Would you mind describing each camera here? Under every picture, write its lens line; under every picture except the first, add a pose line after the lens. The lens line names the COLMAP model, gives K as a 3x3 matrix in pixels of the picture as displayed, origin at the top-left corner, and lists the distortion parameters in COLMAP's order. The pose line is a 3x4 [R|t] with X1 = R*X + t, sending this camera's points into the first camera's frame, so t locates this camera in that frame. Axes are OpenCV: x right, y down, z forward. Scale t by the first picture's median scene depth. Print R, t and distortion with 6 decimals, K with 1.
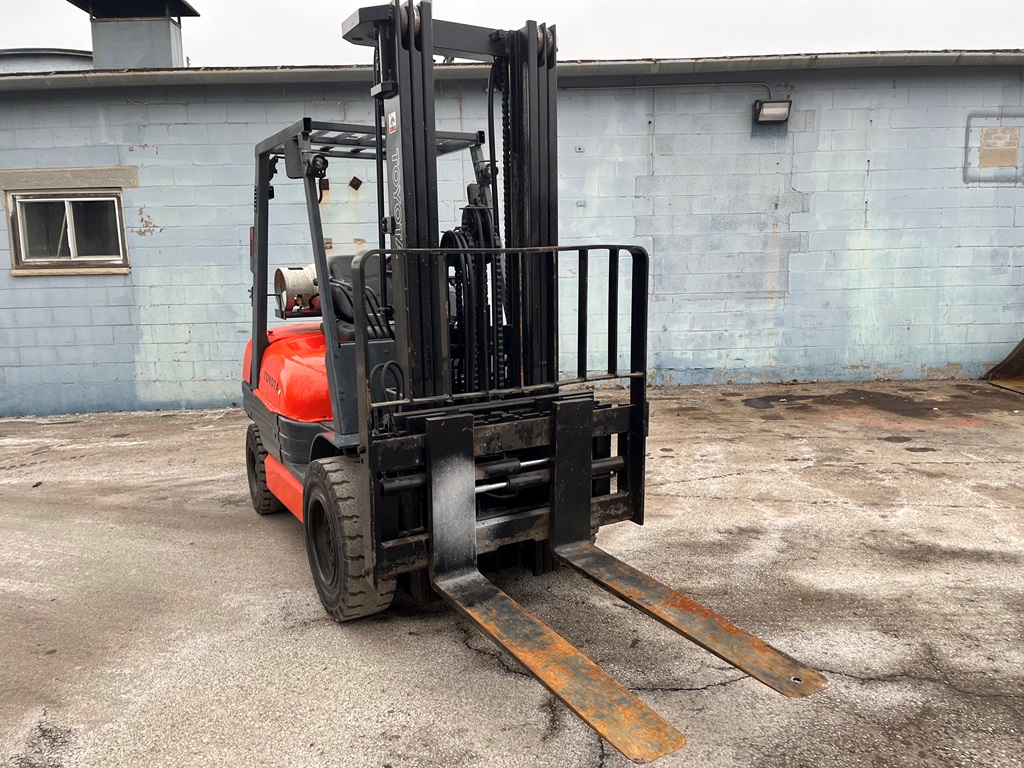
lens RADIAL K [[778.3, 0, 512.4], [0, 778.3, 385.1], [0, 0, 1]] dist [0.028946, -0.038364]
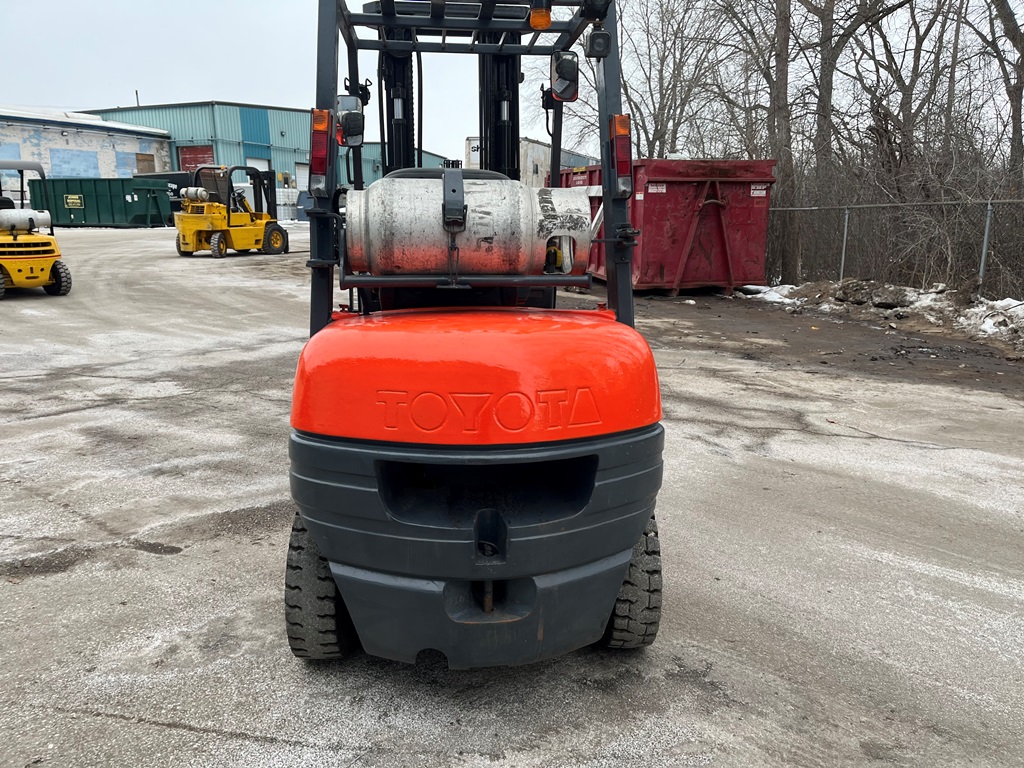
lens RADIAL K [[778.3, 0, 511.9], [0, 778.3, 384.9], [0, 0, 1]] dist [0.028946, -0.038364]
pose [[-0.918122, -0.066105, 0.390746, -0.520268], [0.071702, 0.942008, 0.327841, -0.226547], [-0.389758, 0.329015, -0.860138, 1.686764]]
